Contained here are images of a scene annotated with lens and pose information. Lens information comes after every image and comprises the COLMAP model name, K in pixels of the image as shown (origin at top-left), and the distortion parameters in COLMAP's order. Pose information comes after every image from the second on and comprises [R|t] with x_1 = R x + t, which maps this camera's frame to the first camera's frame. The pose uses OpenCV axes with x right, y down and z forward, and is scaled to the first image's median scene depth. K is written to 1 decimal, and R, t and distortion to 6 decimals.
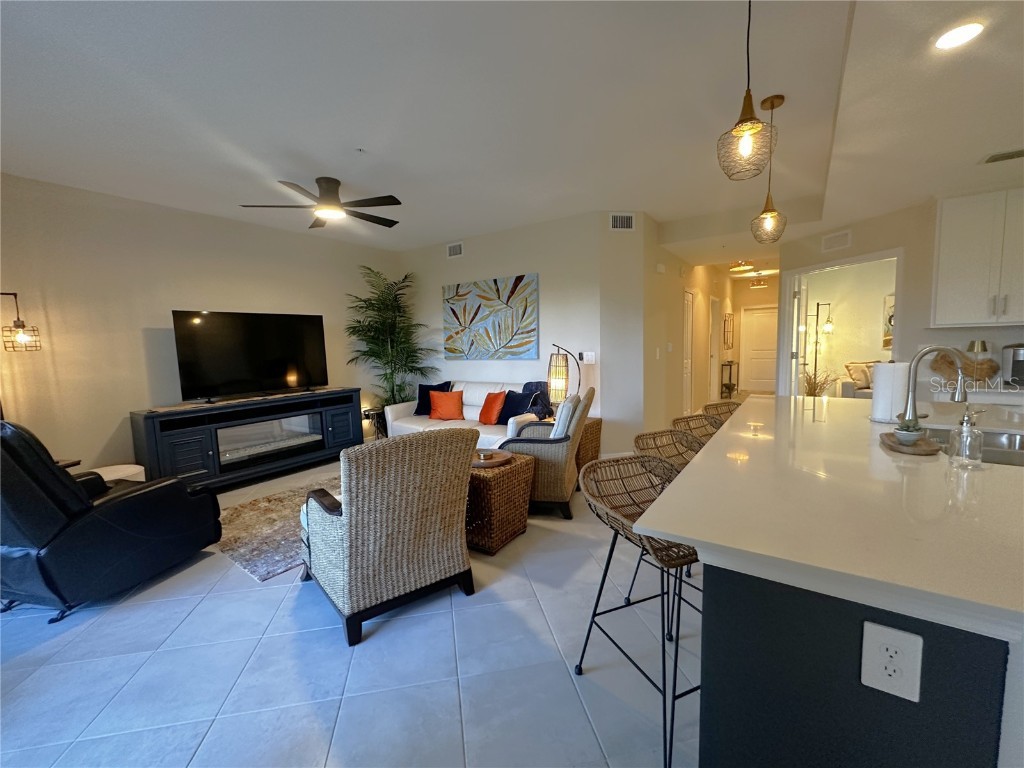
lens RADIAL K [[413.7, 0, 516.0], [0, 413.7, 384.4], [0, 0, 1]] dist [-0.001762, -0.000182]
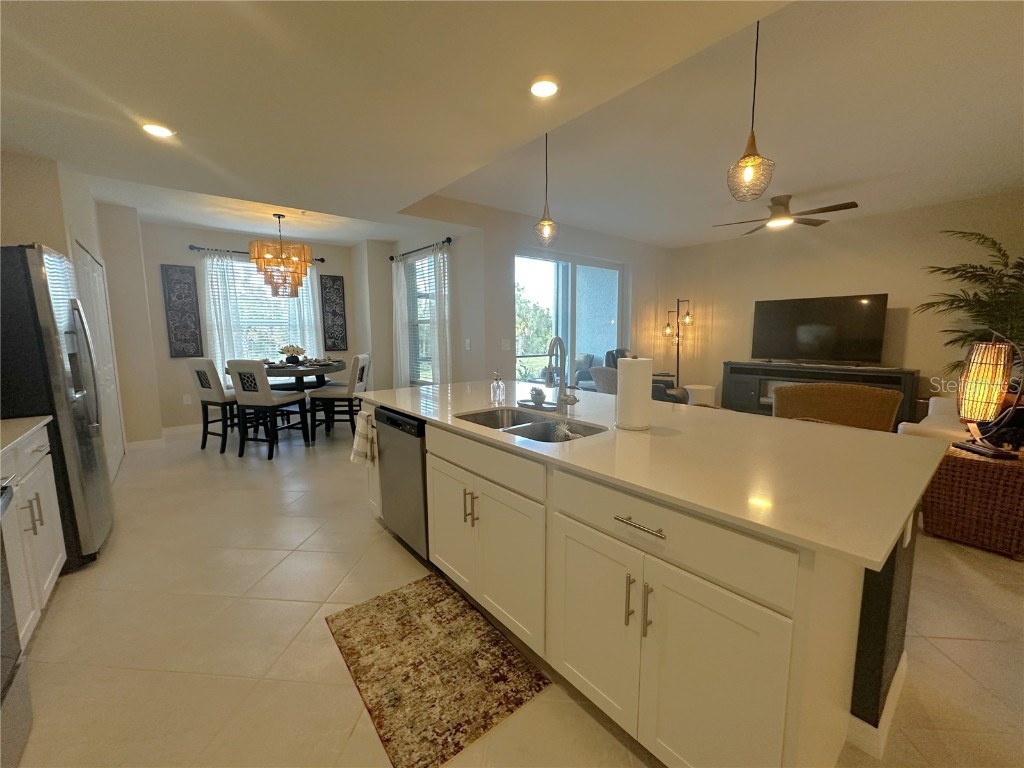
lens RADIAL K [[413.7, 0, 520.8], [0, 413.7, 382.5], [0, 0, 1]] dist [-0.001762, -0.000182]
pose [[-0.250948, 0.151386, -0.956090, 0.911198], [-0.080404, 0.981022, 0.176438, -0.073830], [0.964656, 0.121150, -0.234013, 0.494546]]
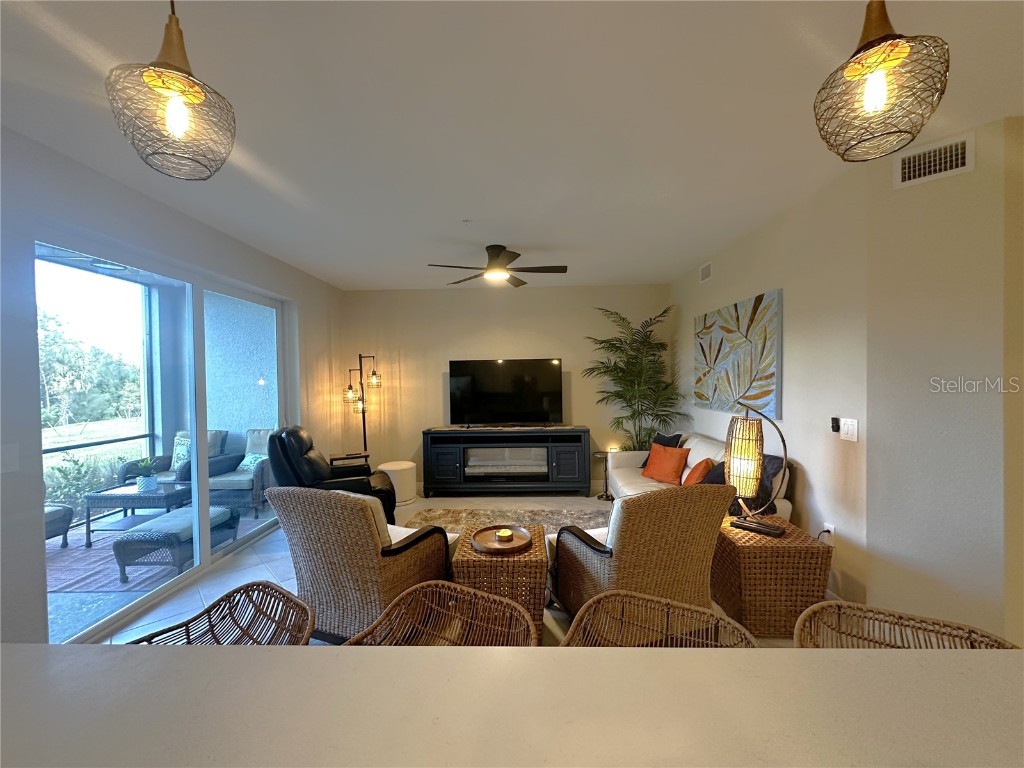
lens RADIAL K [[413.7, 0, 513.8], [0, 413.7, 386.6], [0, 0, 1]] dist [-0.001762, -0.000182]
pose [[0.541724, 0.040955, -0.839558, 0.463019], [-0.087511, 0.996132, -0.007874, -0.090571], [0.835989, 0.077736, 0.543213, 0.382325]]
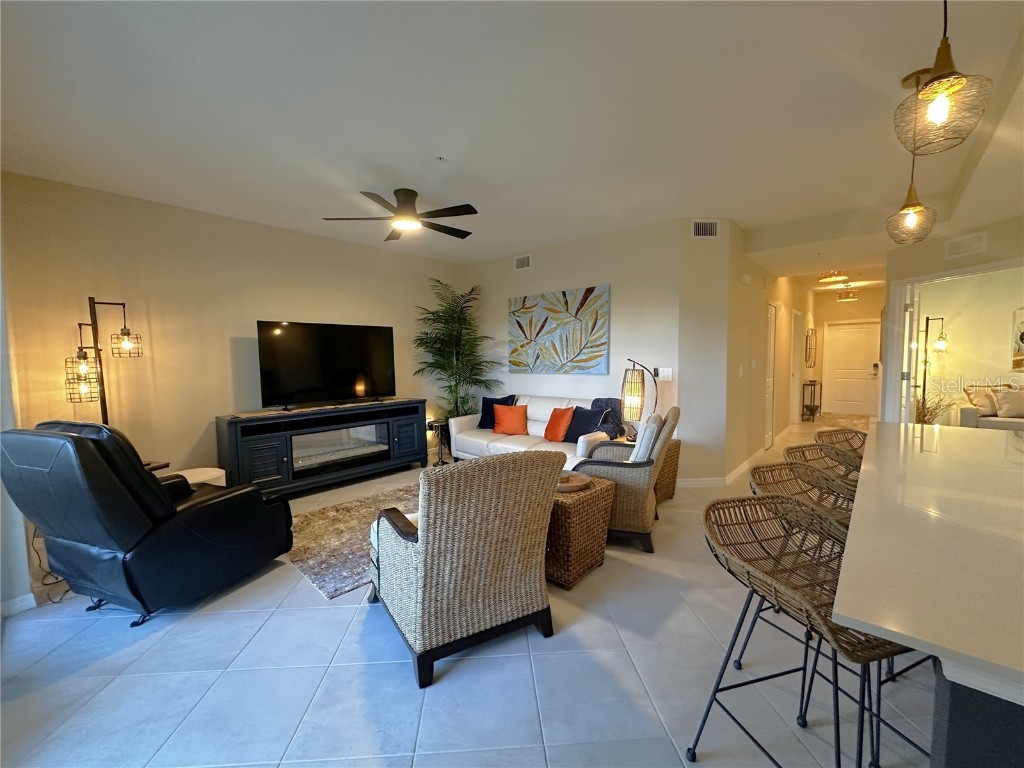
lens RADIAL K [[413.7, 0, 522.0], [0, 413.7, 385.9], [0, 0, 1]] dist [-0.001762, -0.000182]
pose [[0.992637, 0.024023, -0.118722, -0.036174], [-0.027549, 0.999224, -0.028147, -0.003167], [0.117954, 0.031211, 0.992528, 0.043373]]
